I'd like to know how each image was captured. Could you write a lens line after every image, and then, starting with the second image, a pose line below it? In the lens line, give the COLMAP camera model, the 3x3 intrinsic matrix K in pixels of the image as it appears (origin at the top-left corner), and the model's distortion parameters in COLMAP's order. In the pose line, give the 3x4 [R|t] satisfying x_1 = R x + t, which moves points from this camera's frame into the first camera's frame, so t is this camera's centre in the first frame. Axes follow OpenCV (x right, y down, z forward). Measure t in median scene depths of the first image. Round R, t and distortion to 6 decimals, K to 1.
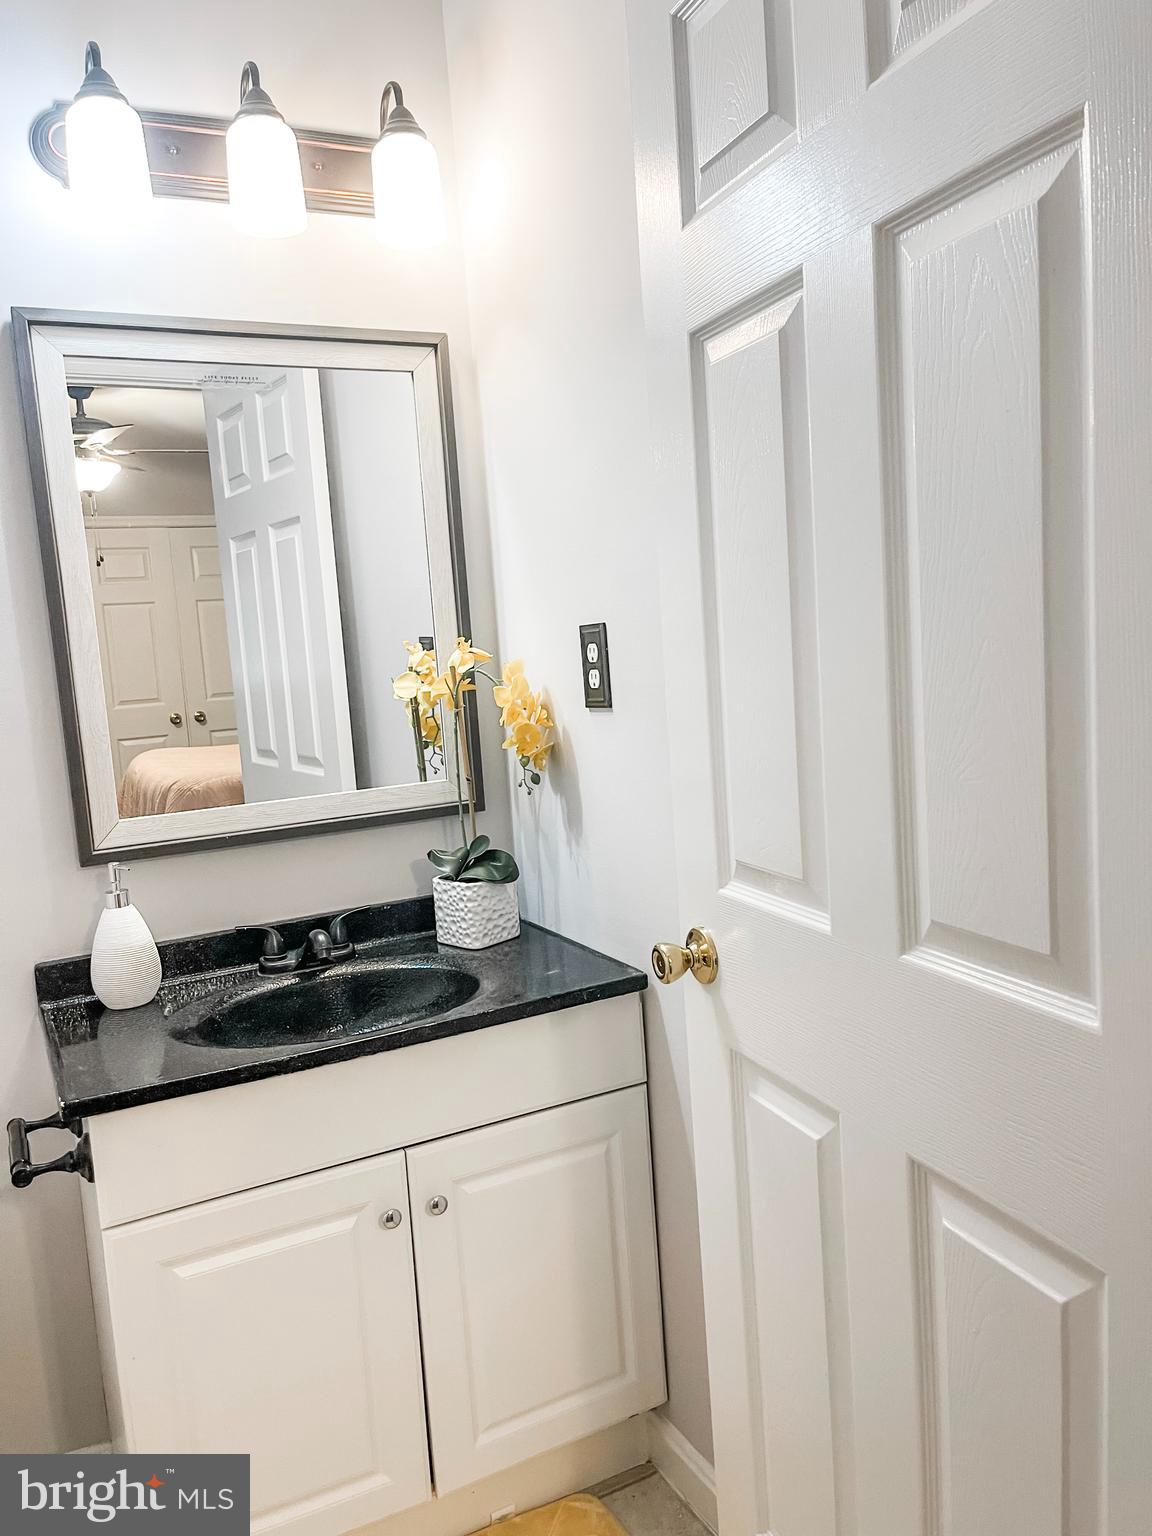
lens RADIAL K [[1157.9, 0, 576.0], [0, 1157.9, 768.0], [0, 0, 1]] dist [0.033600, -0.037451]
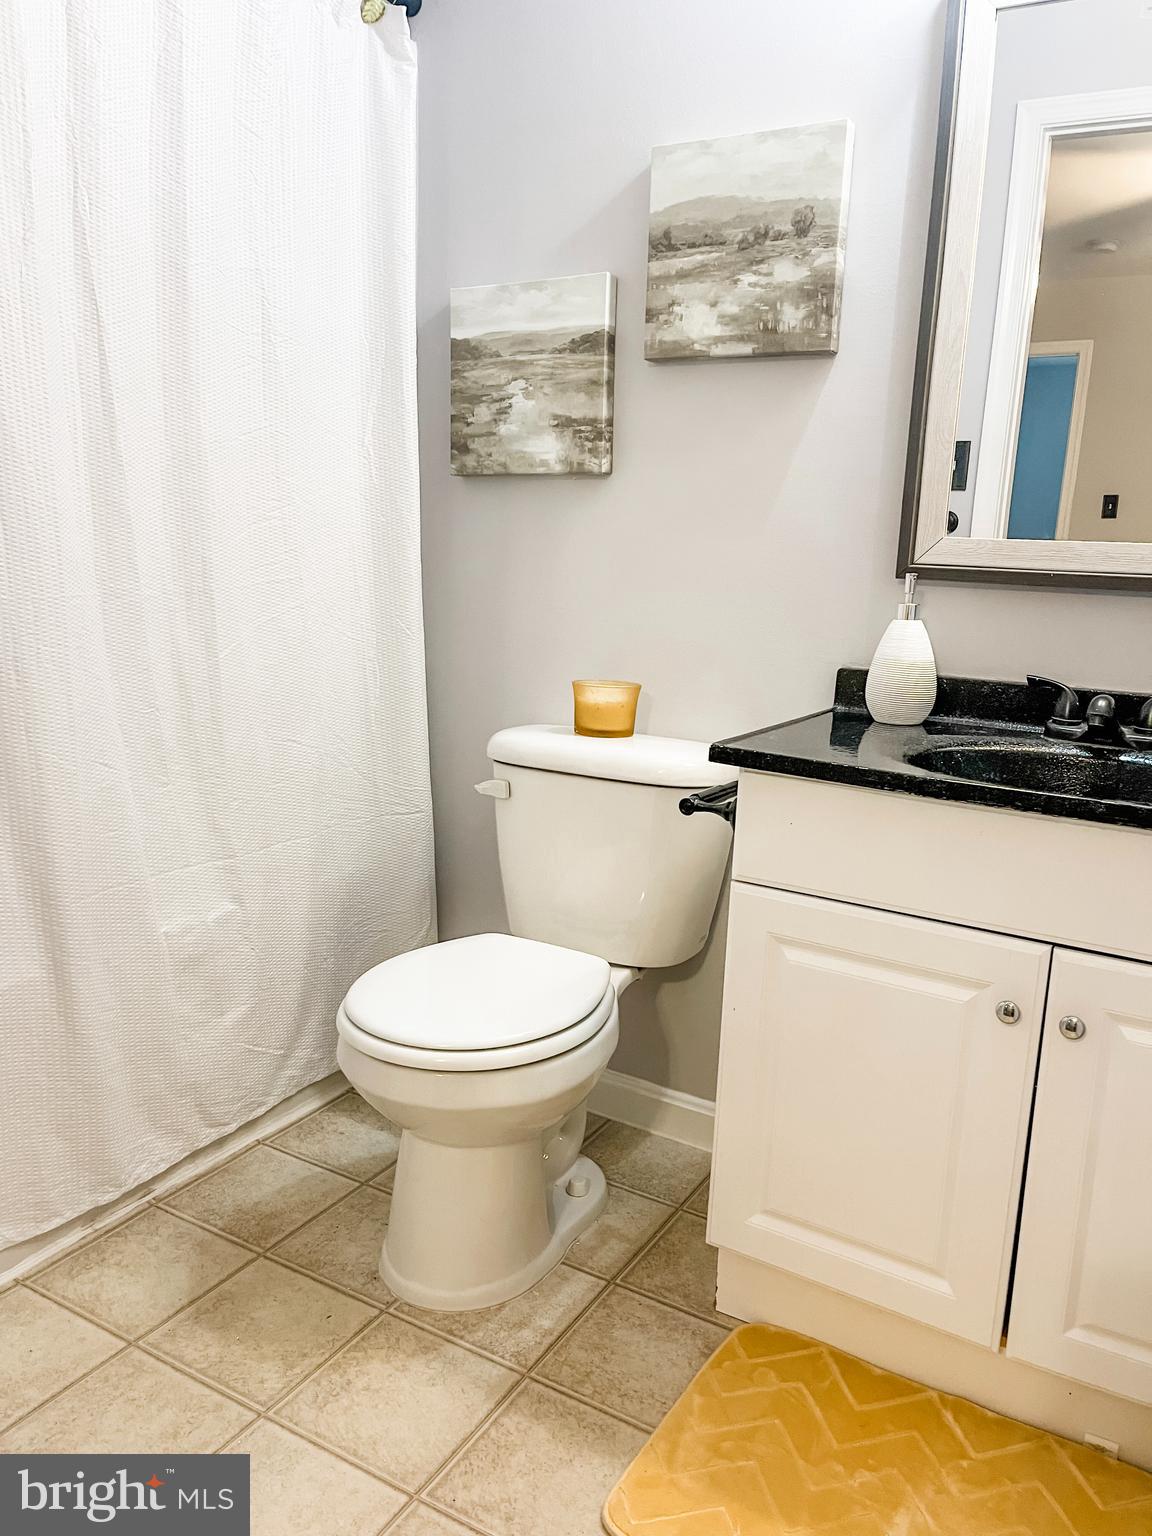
lens RADIAL K [[1157.9, 0, 576.0], [0, 1157.9, 768.0], [0, 0, 1]] dist [0.033600, -0.037451]
pose [[0.527674, 0.261168, -0.808302, 0.249009], [-0.170092, 0.964776, 0.200687, 0.083916], [0.832243, 0.031588, 0.553510, 0.221963]]
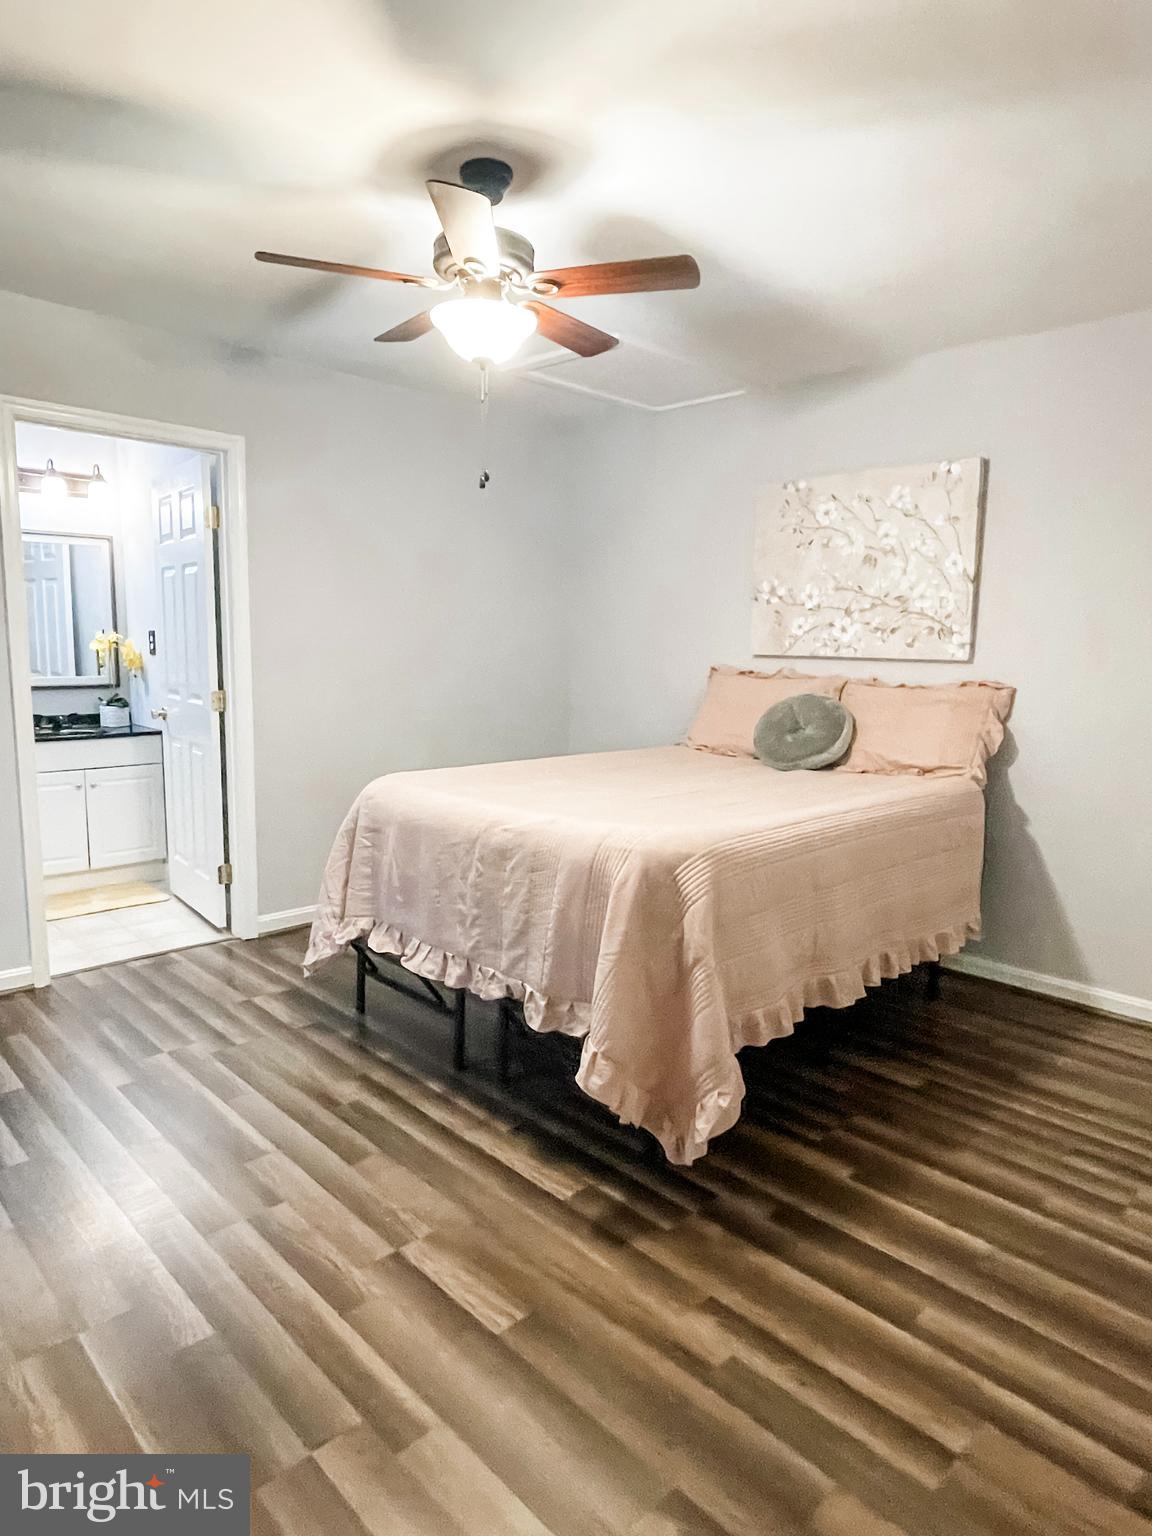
lens RADIAL K [[903.6, 0, 576.0], [0, 903.6, 768.0], [0, 0, 1]] dist [-0.032259, -0.000160]
pose [[0.949617, 0.044021, 0.310307, 0.371178], [-0.049957, 0.998689, 0.011204, 0.176618], [-0.309407, -0.026142, 0.950570, -1.781391]]
